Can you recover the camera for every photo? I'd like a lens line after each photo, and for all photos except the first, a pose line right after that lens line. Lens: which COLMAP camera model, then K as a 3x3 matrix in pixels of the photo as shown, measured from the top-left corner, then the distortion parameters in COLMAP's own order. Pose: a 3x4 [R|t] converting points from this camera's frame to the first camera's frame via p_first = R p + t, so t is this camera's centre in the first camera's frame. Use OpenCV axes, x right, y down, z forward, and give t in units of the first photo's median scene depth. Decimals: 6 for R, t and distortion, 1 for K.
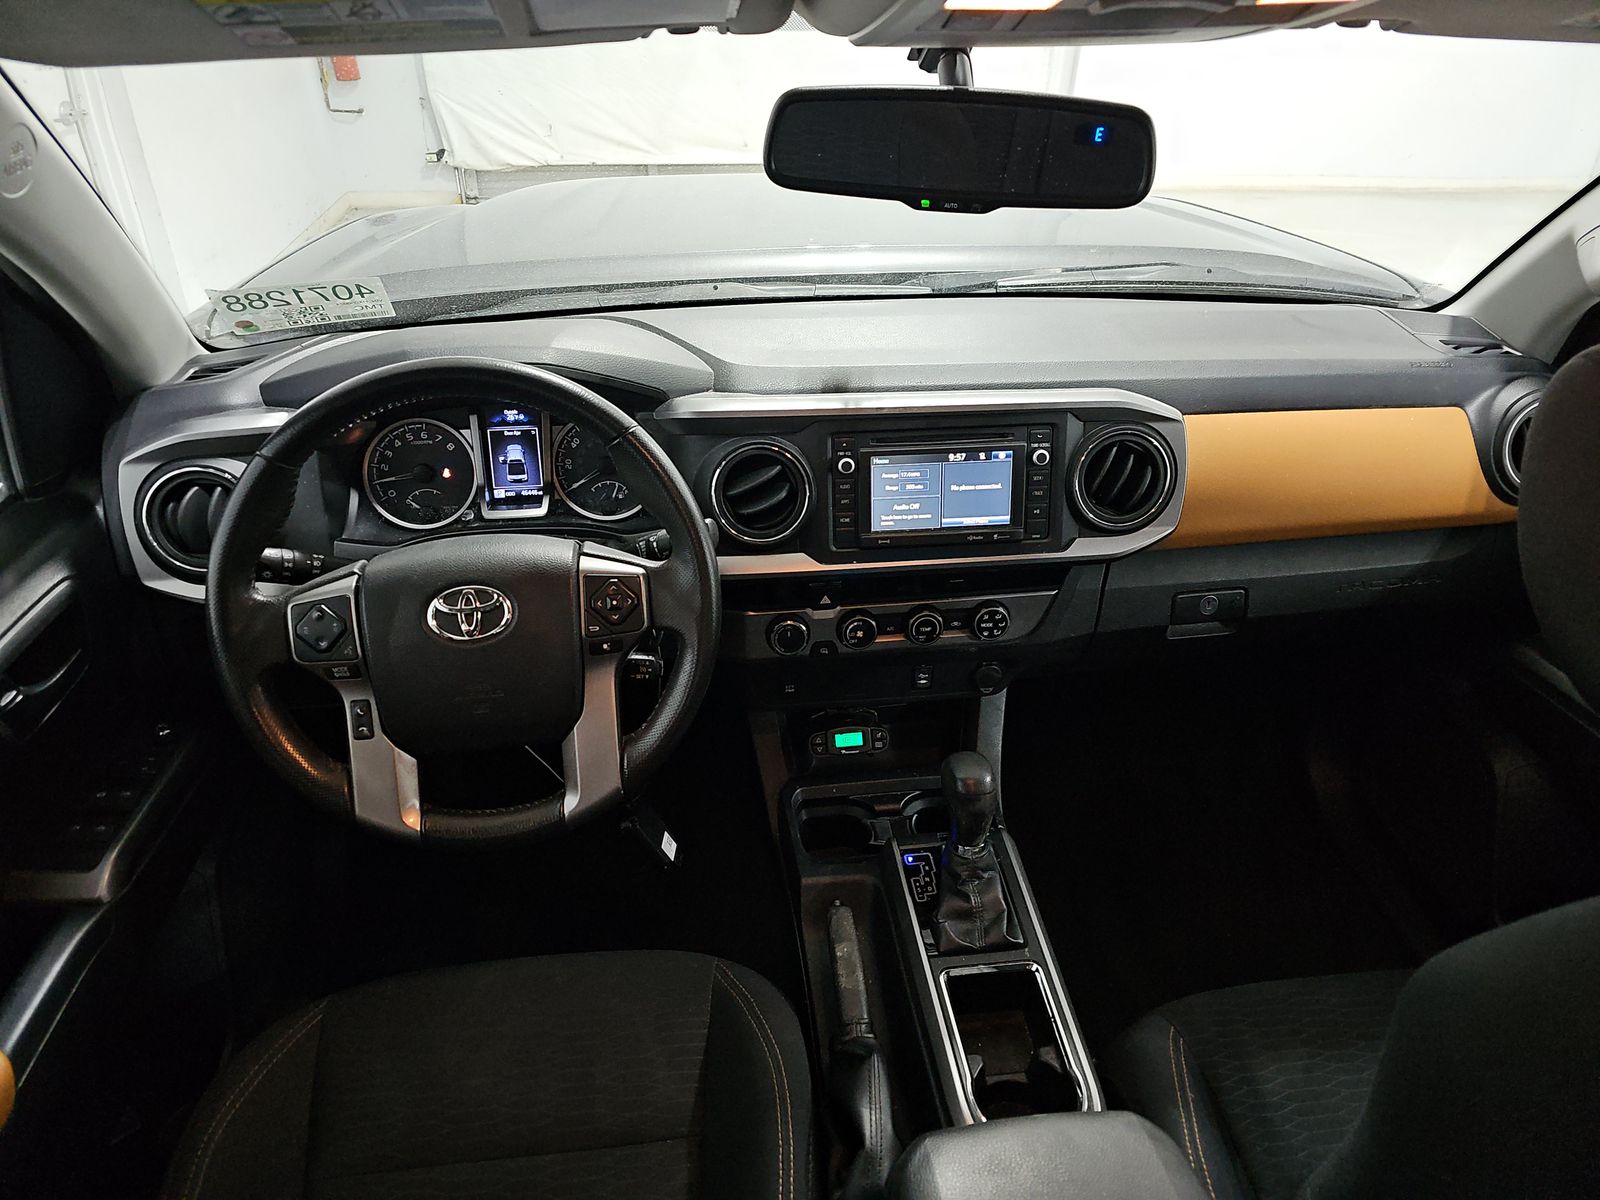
lens RADIAL K [[1054.8, 0, 807.5], [0, 1054.8, 602.7], [0, 0, 1]] dist [0.030765, -0.026263]
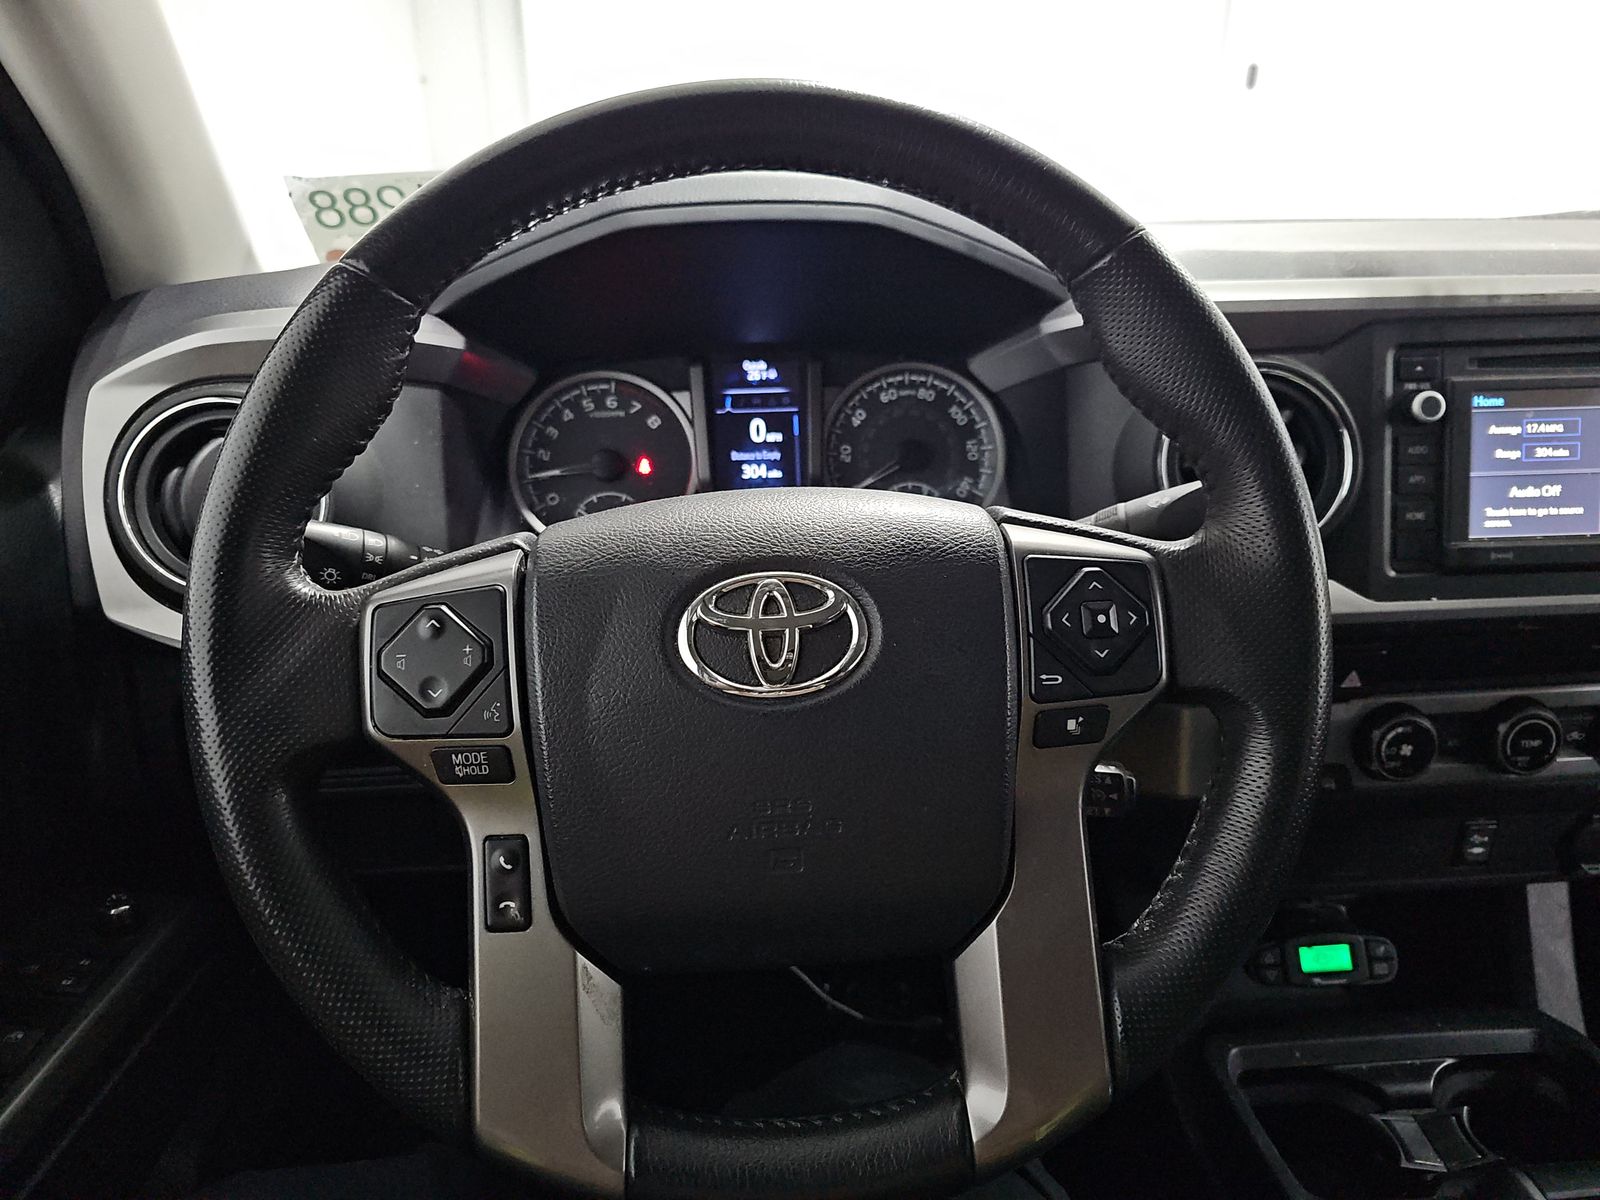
lens RADIAL K [[1054.8, 0, 799.6], [0, 1054.8, 592.6], [0, 0, 1]] dist [0.030765, -0.026263]
pose [[0.997478, 0.001954, -0.070954, -0.229239], [-0.015454, 0.981619, -0.190223, 0.062392], [0.069278, 0.190840, 0.979173, 0.476776]]
